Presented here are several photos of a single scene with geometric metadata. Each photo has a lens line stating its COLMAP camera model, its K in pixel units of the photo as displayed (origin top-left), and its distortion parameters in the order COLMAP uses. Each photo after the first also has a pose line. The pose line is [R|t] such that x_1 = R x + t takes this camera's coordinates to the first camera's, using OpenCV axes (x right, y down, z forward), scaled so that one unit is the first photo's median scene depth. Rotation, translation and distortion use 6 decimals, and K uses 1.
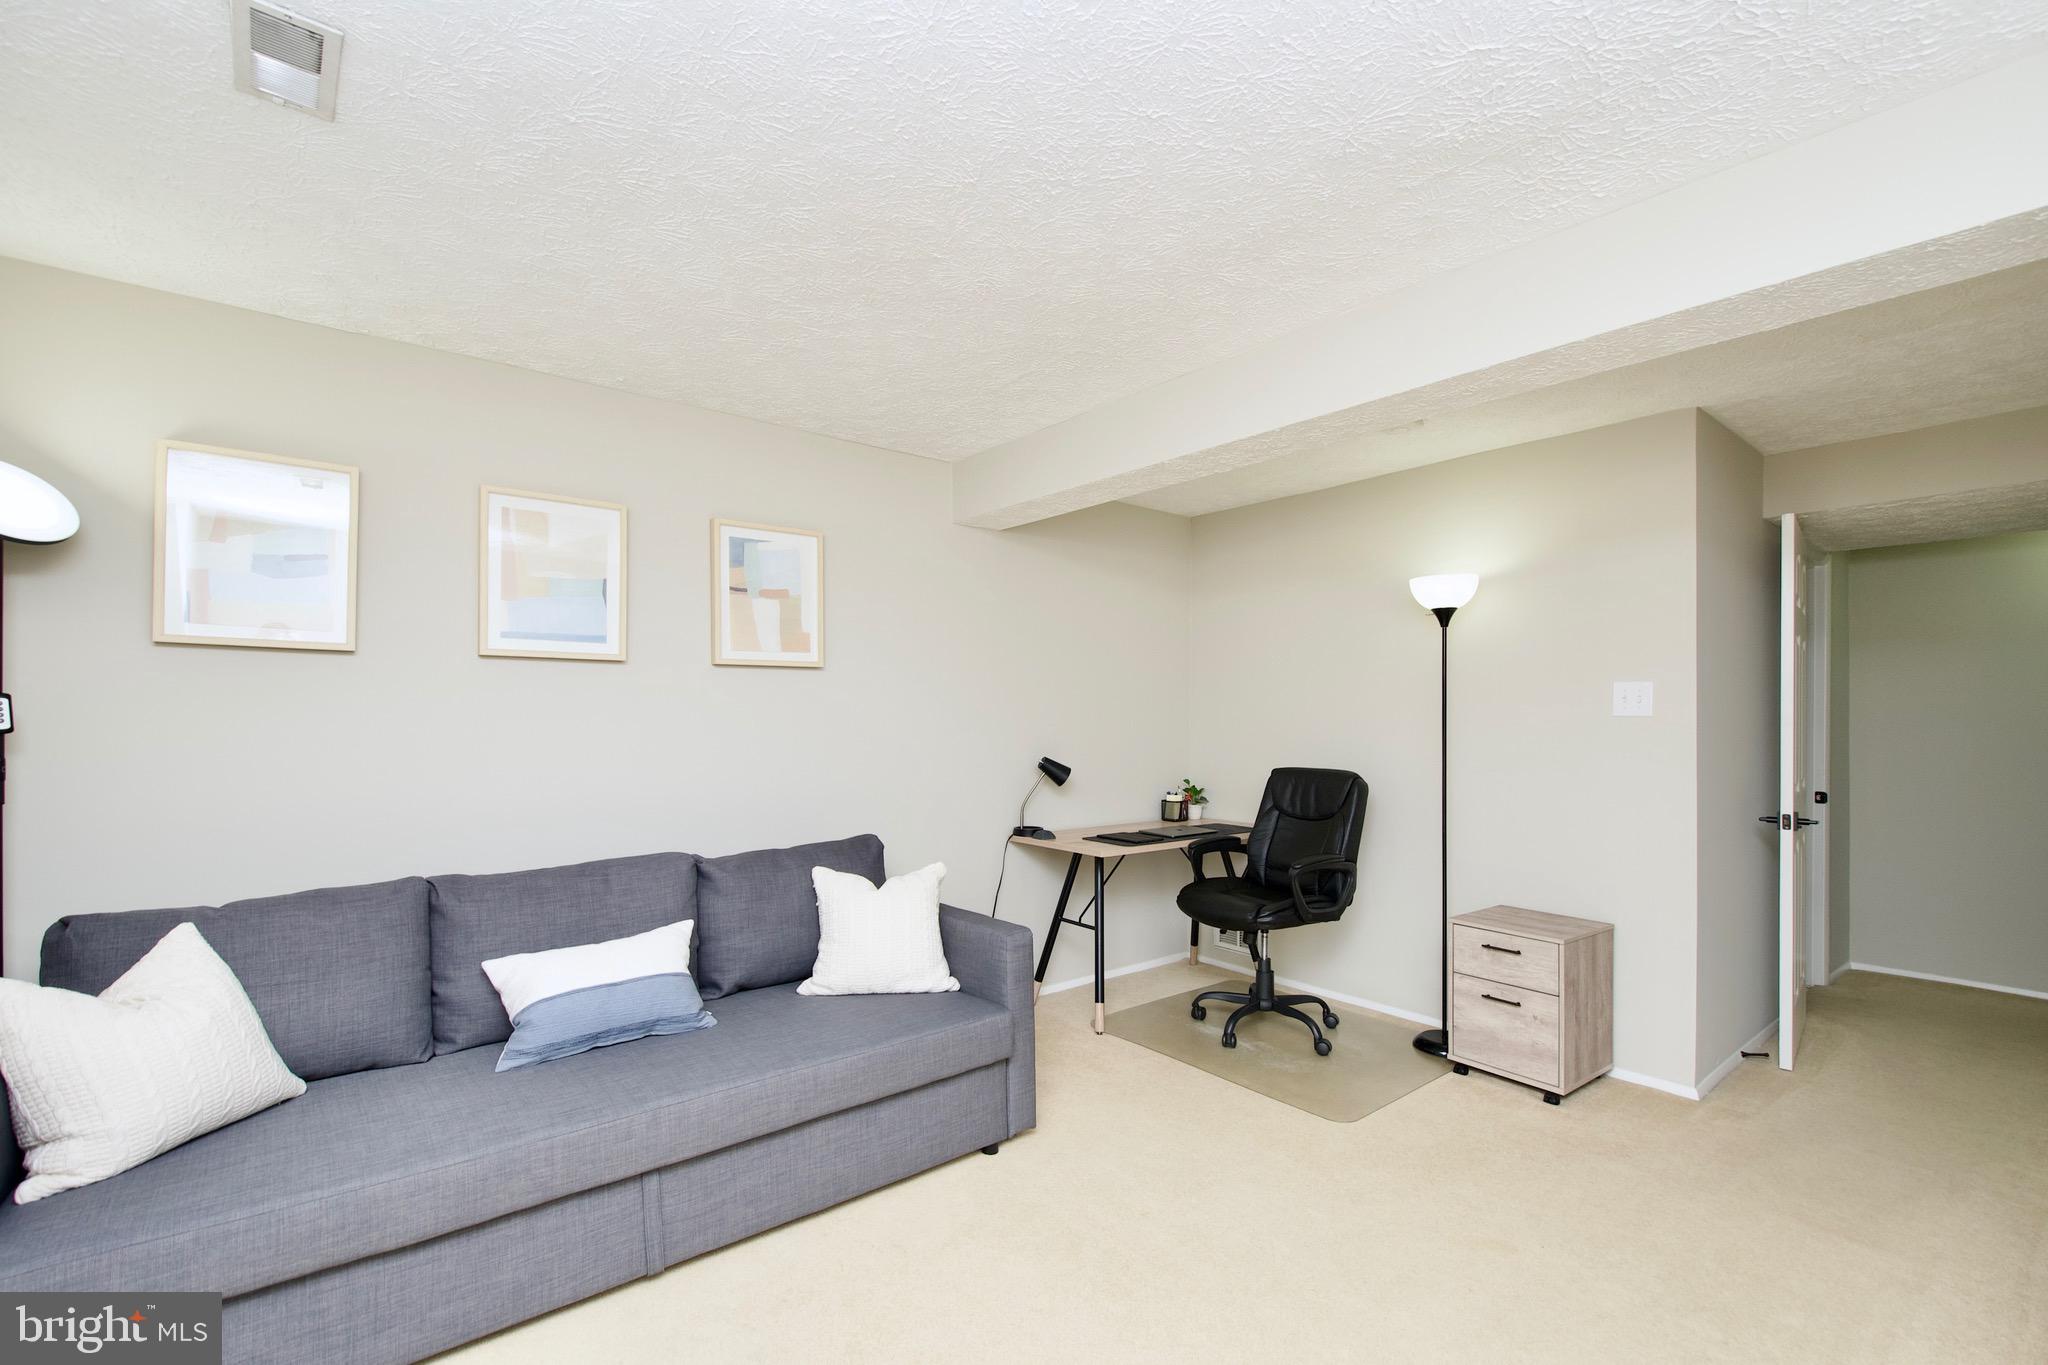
lens RADIAL K [[895.2, 0, 1042.2], [0, 895.2, 716.9], [0, 0, 1]] dist [0.006722, -0.006658]
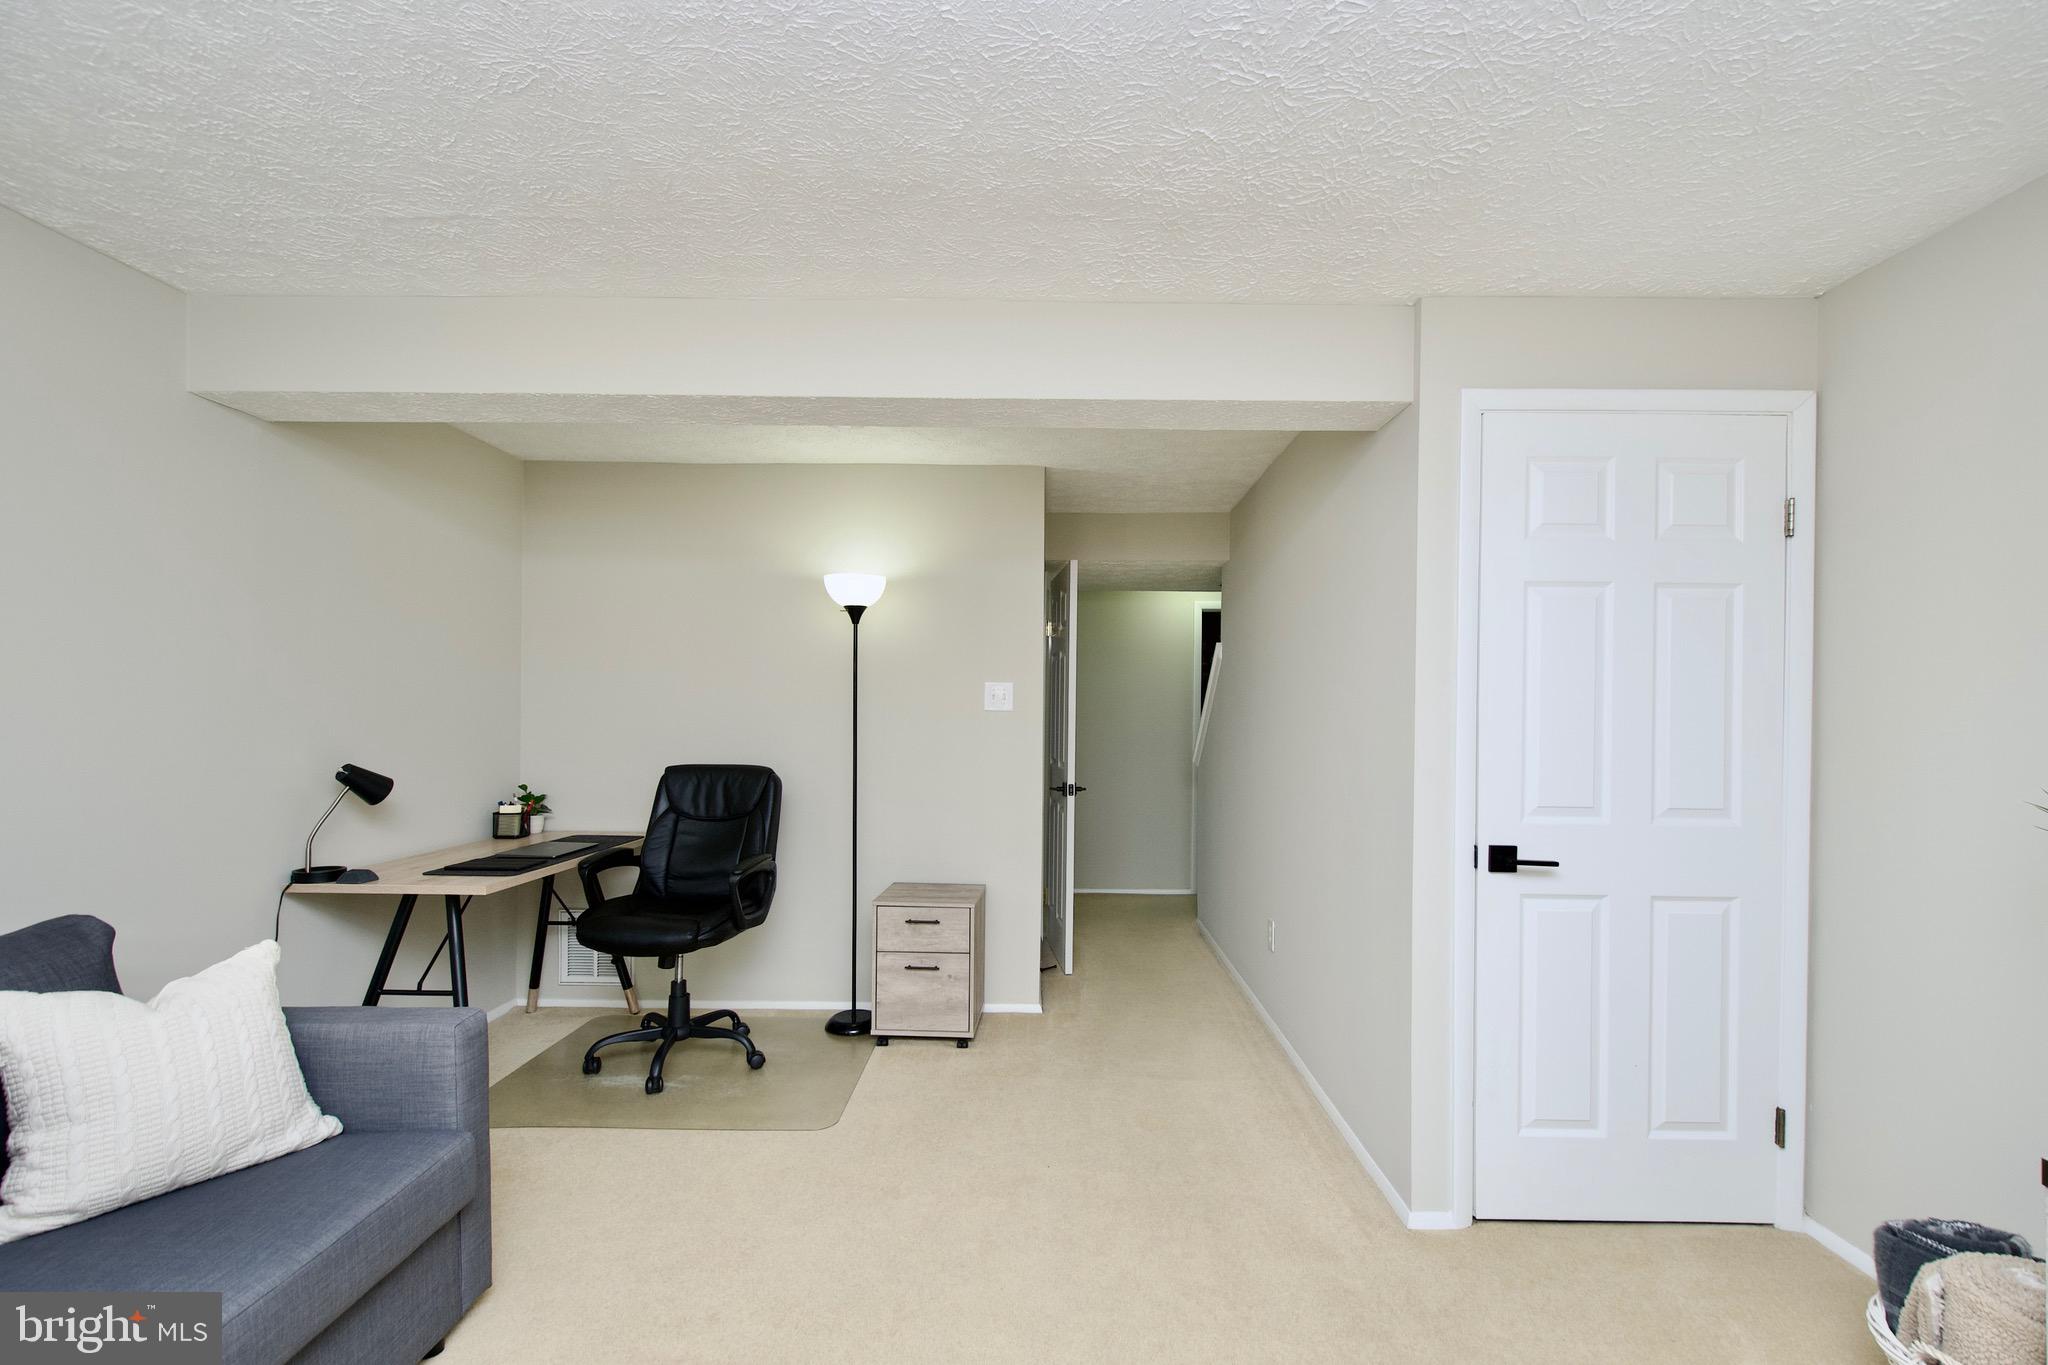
lens RADIAL K [[895.2, 0, 1042.2], [0, 895.2, 716.9], [0, 0, 1]] dist [0.006722, -0.006658]
pose [[0.641275, -0.000582, 0.767311, -0.210840], [-0.007120, 0.999952, 0.006708, -0.000694], [-0.767278, -0.009765, 0.641241, 0.163759]]
